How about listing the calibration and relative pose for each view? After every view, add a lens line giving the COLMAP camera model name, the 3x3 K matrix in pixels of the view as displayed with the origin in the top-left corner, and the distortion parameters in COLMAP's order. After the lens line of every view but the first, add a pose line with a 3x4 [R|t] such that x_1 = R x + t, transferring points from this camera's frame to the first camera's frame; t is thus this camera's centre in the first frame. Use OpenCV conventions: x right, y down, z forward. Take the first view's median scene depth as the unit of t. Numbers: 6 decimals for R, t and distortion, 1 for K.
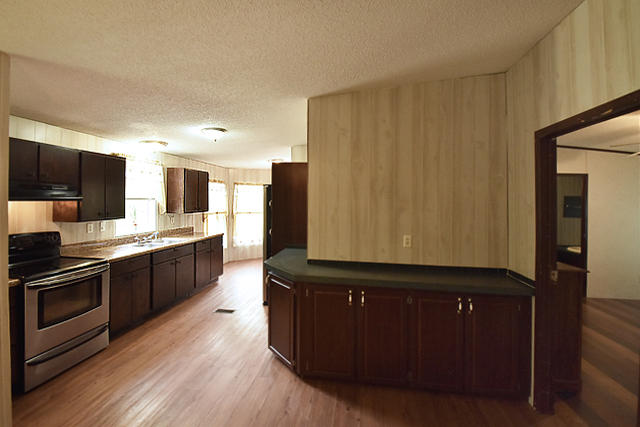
lens RADIAL K [[285.6, 0, 326.6], [0, 285.6, 196.5], [0, 0, 1]] dist [-0.006758, -0.001978]
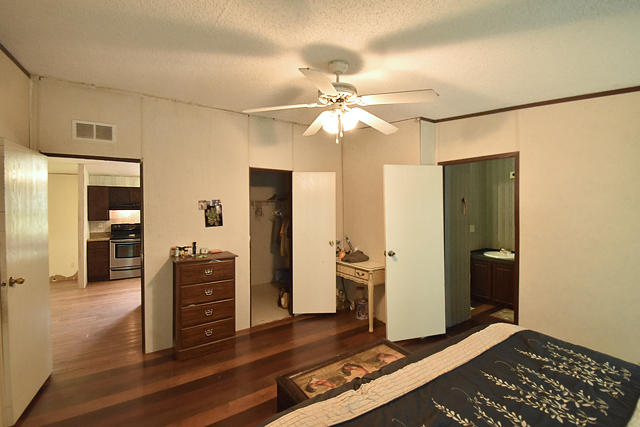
lens RADIAL K [[285.6, 0, 318.5], [0, 285.6, 214.1], [0, 0, 1]] dist [-0.006758, -0.001978]
pose [[0.660658, -0.000769, -0.750687, 1.114898], [0.022950, 0.999553, 0.019174, 0.024415], [0.750336, -0.029896, 0.660380, 0.335699]]
